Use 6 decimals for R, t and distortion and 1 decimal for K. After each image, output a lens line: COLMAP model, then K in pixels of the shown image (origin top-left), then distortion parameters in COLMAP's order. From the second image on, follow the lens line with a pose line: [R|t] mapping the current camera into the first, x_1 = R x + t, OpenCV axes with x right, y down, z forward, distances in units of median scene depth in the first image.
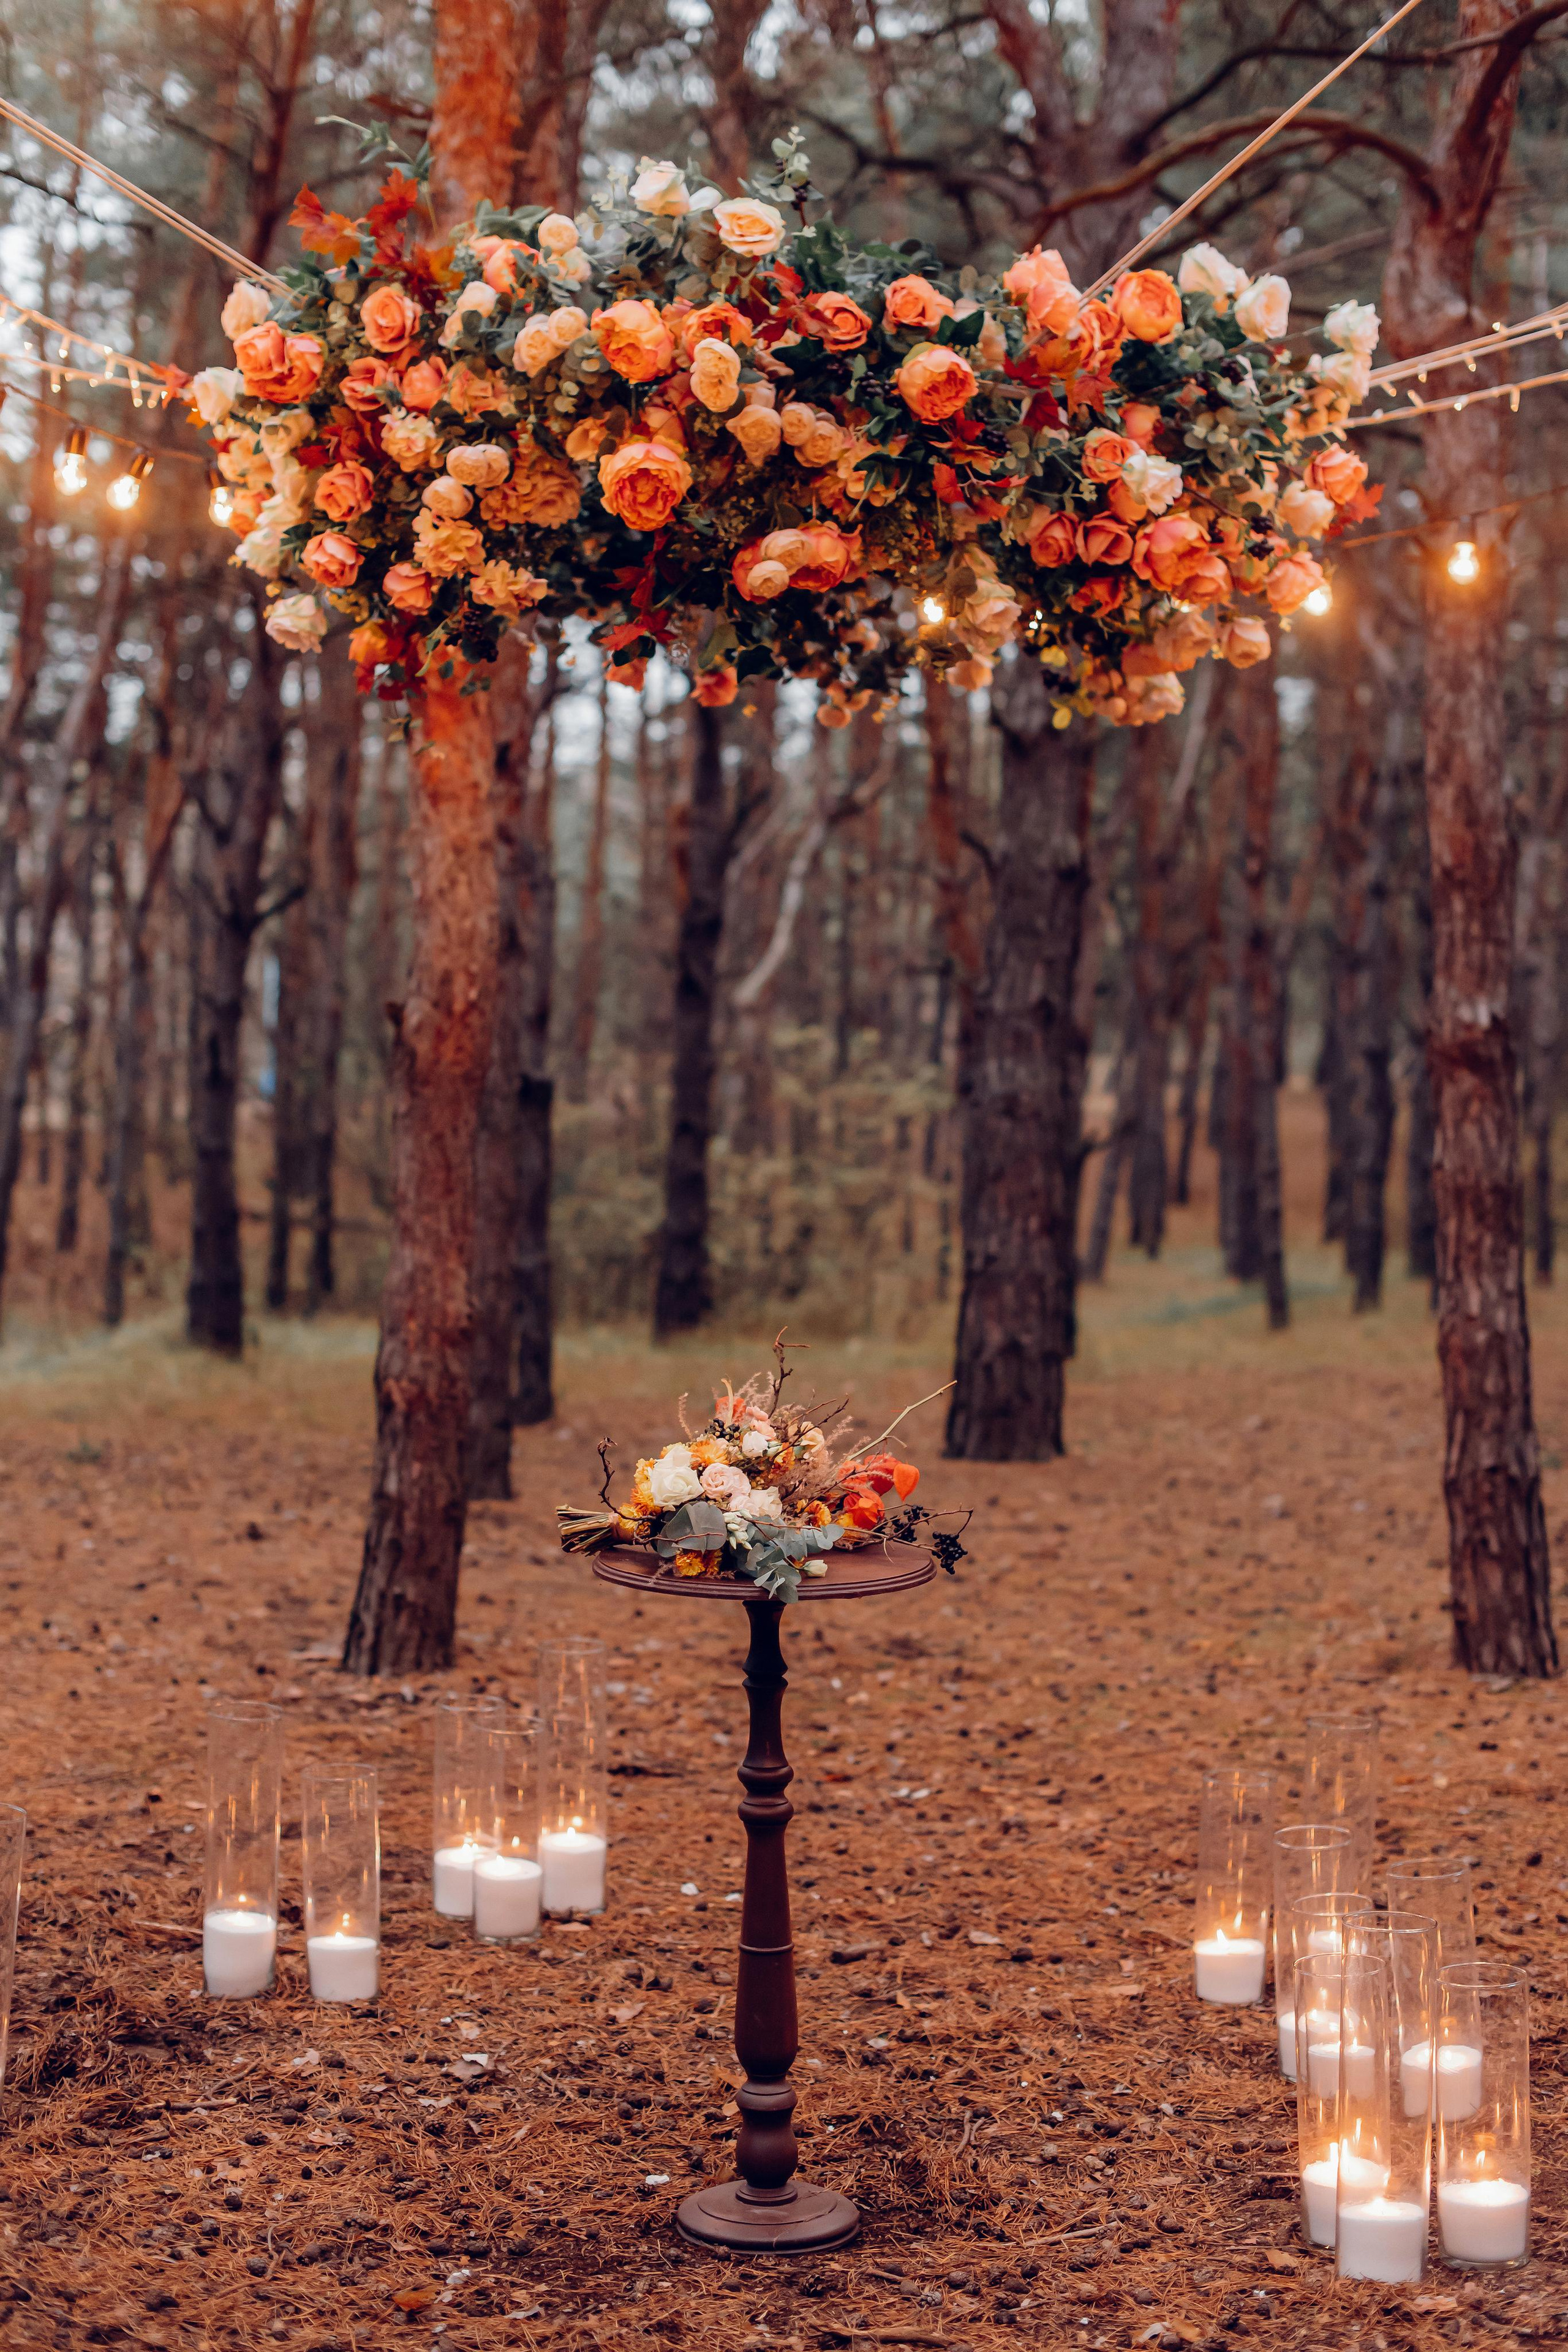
lens RADIAL K [[3555.3, 0, 790.2], [0, 3555.3, 1214.7], [0, 0, 1]] dist [-0.127280, 0.040821]
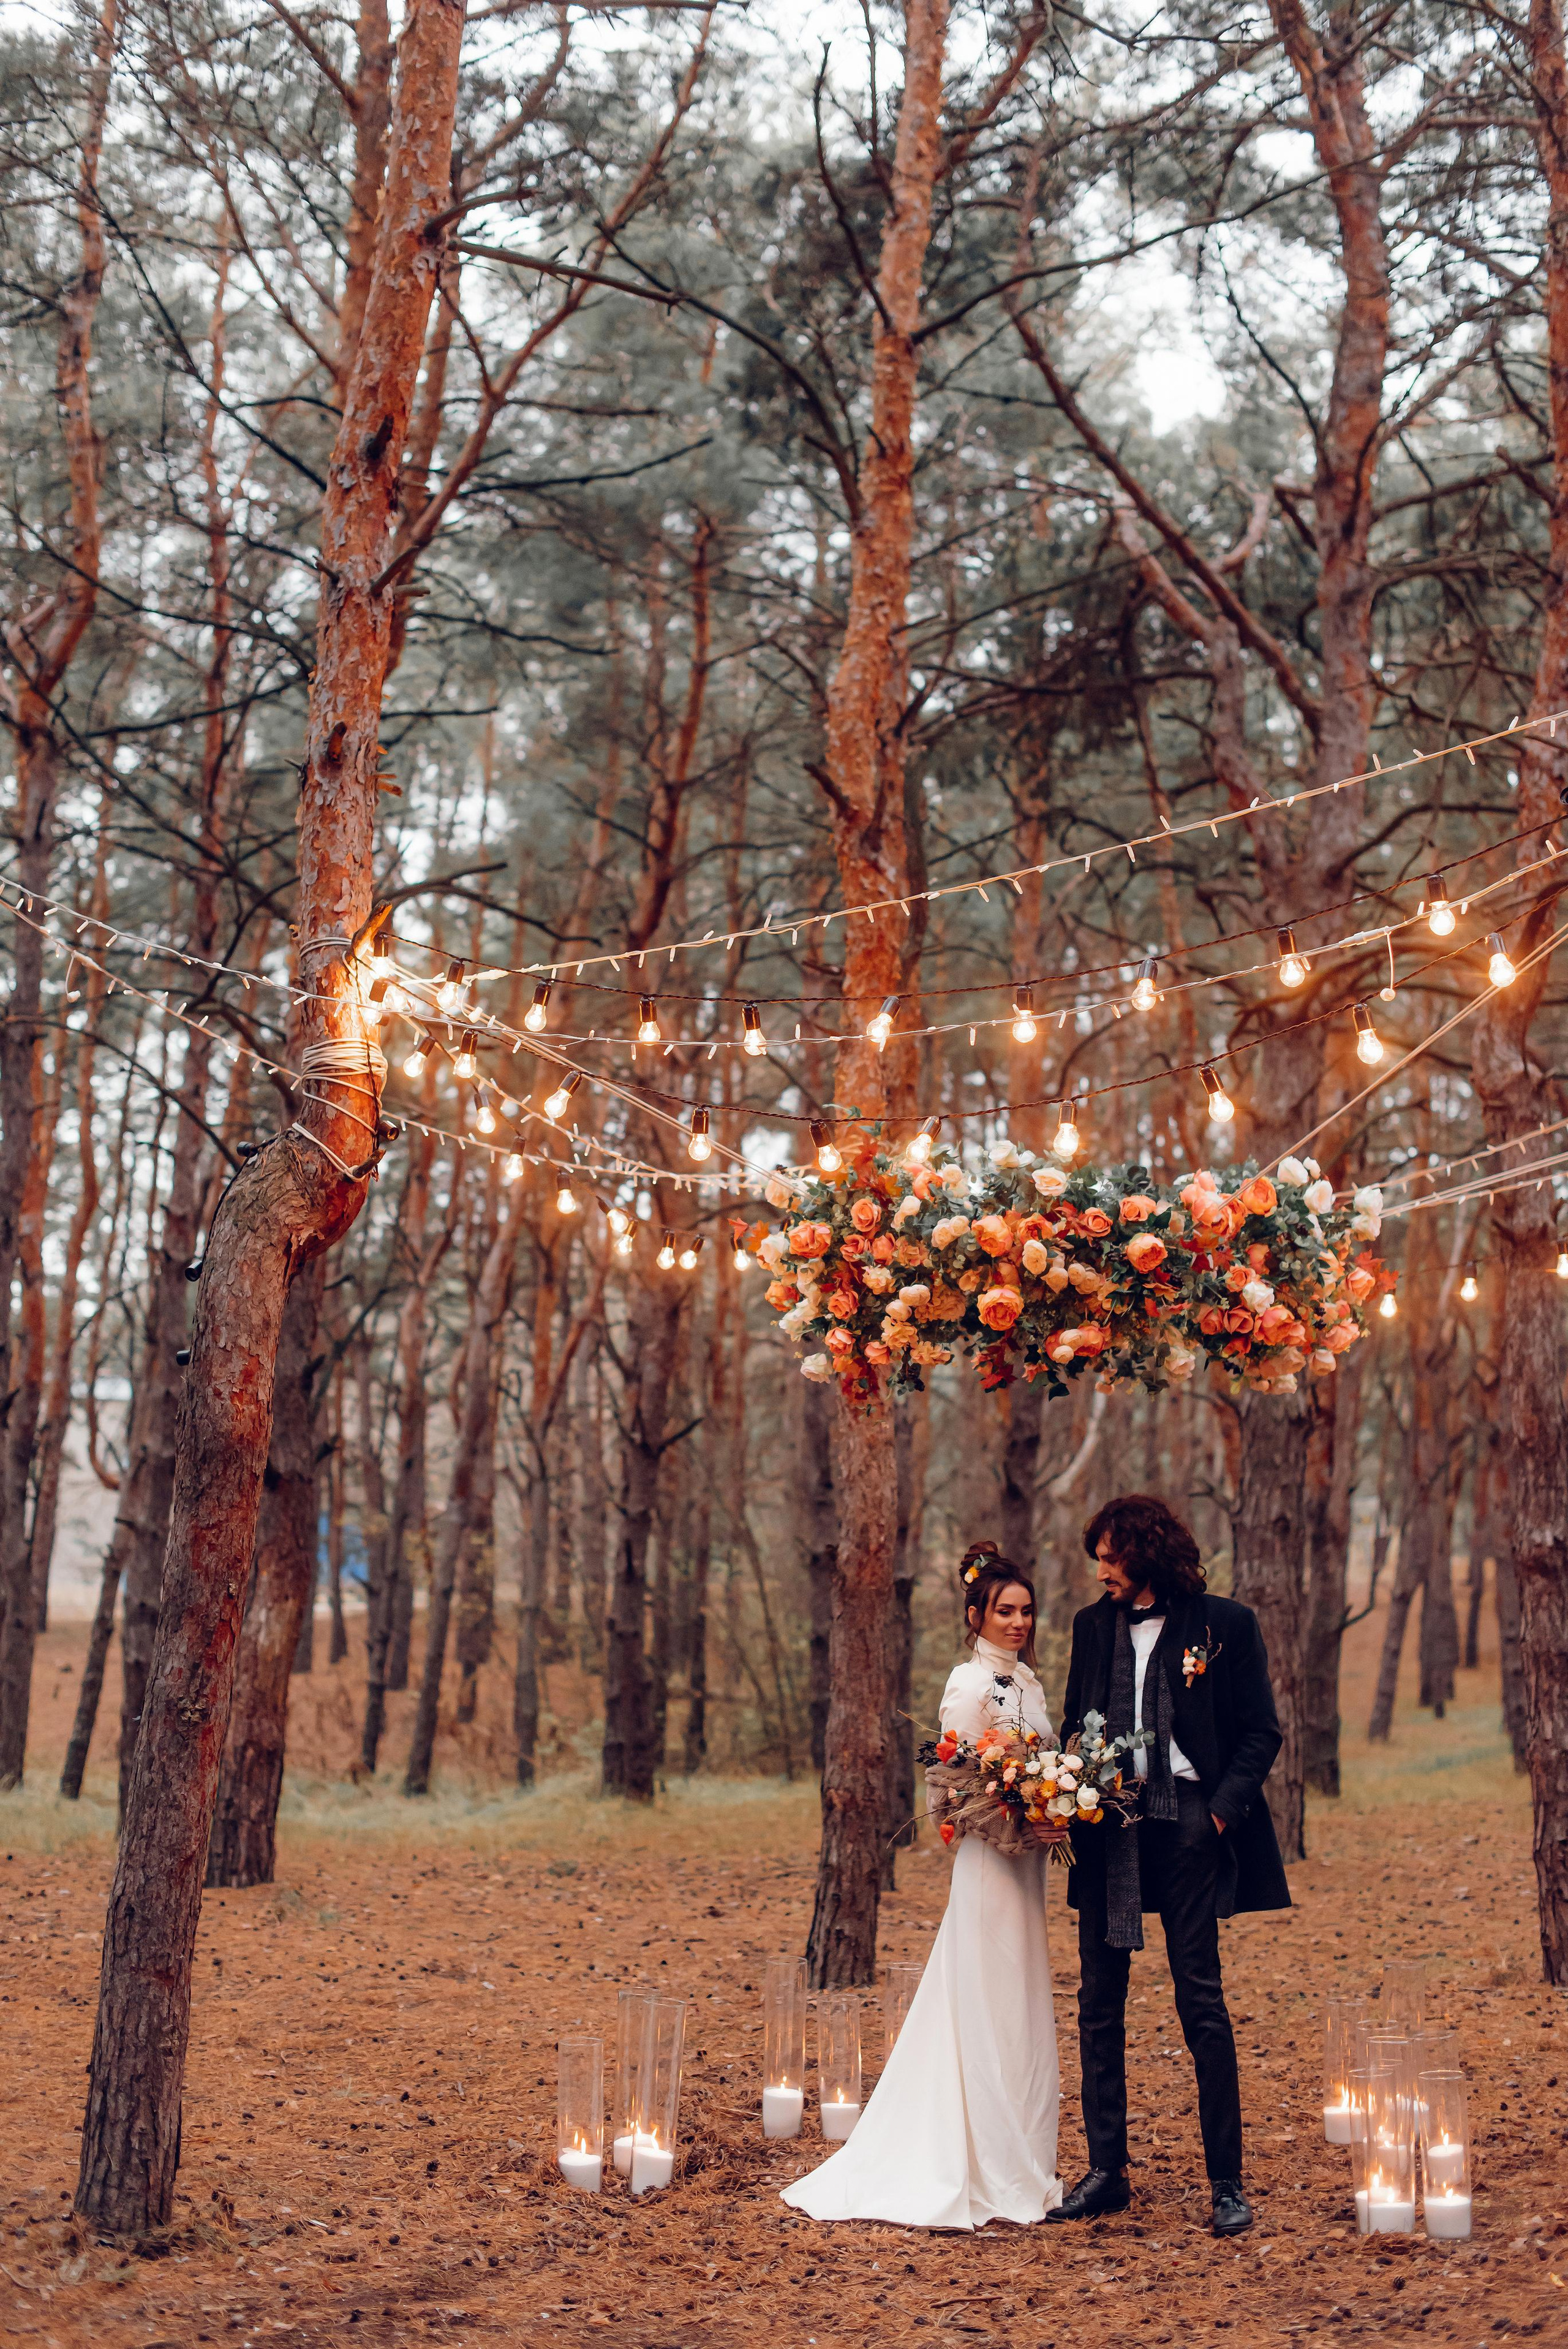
lens RADIAL K [[3432.8, 0, 784.0], [0, 3432.8, 1174.5], [0, 0, 1]] dist [-0.119653, 0.080521]
pose [[0.995566, -0.024332, -0.090865, 0.014165], [0.010650, 0.988912, -0.148122, 0.003666], [0.093462, 0.146498, 0.984786, -0.872585]]
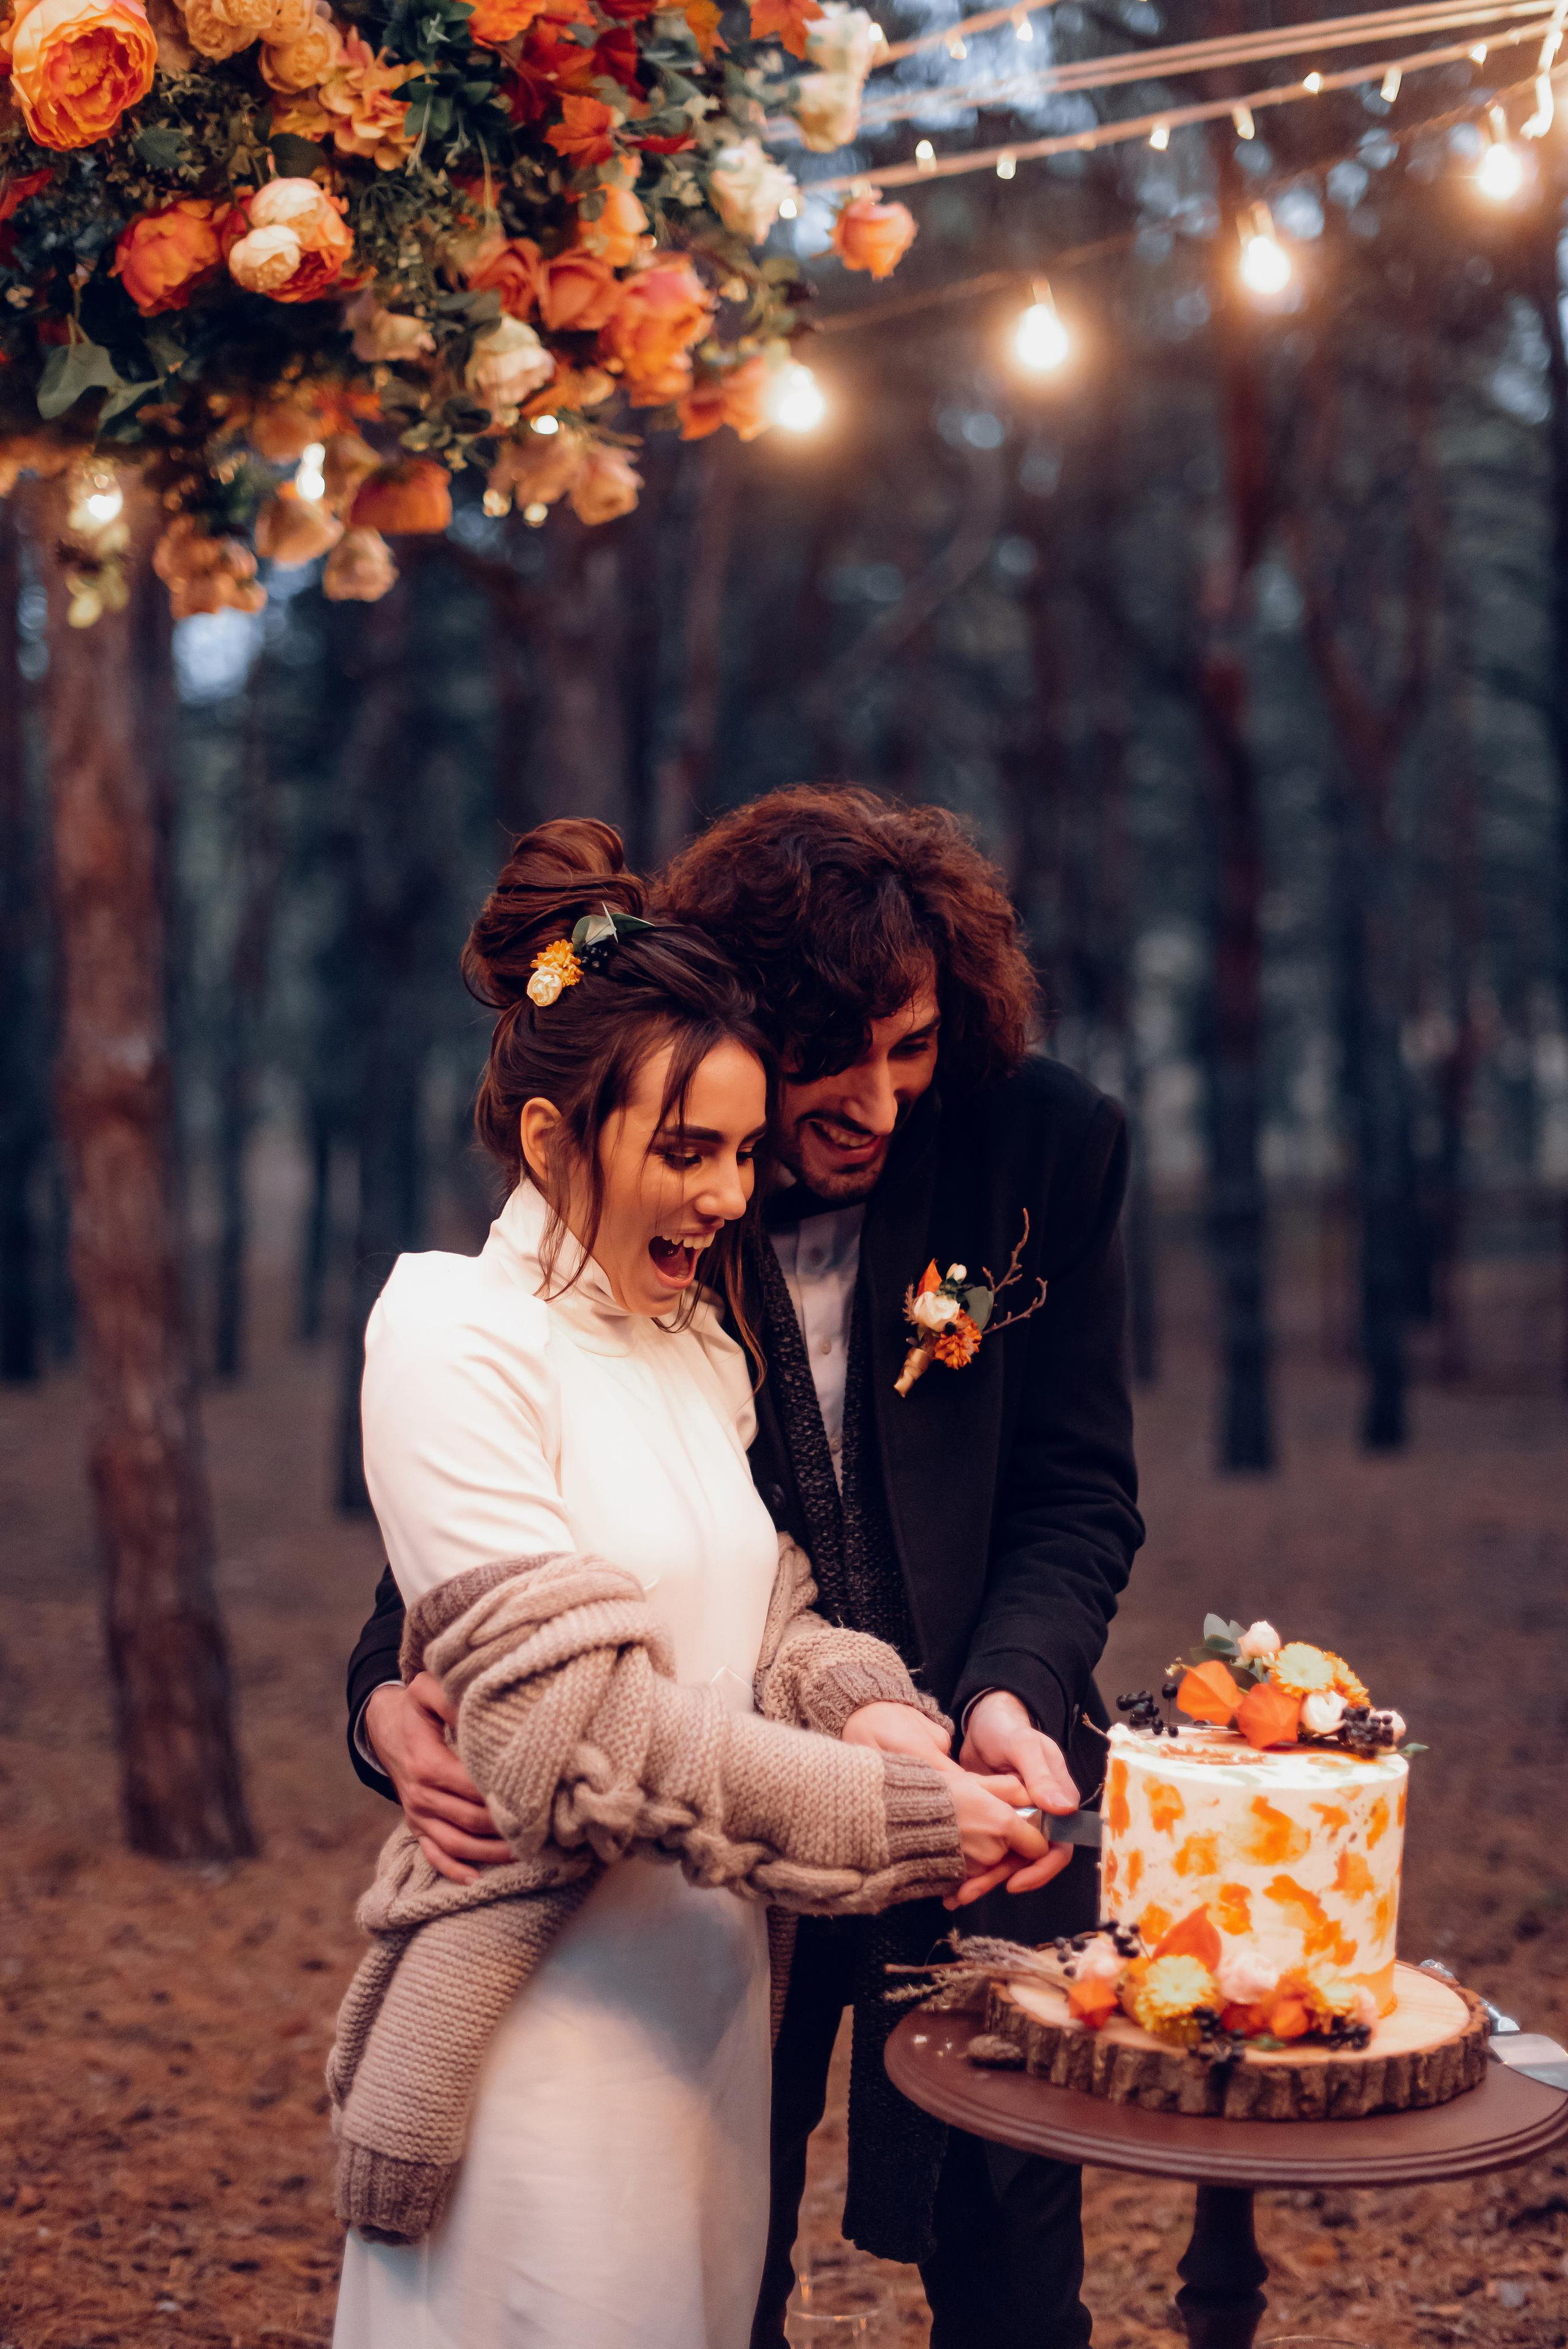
lens RADIAL K [[3550.3, 0, 790.2], [0, 3550.3, 1213.2], [0, 0, 1]] dist [-0.127280, 0.040821]
pose [[0.824201, -0.017767, 0.566019, -0.258771], [0.032495, 0.999345, -0.015948, -0.003804], [-0.565365, 0.031537, 0.824238, 0.441182]]
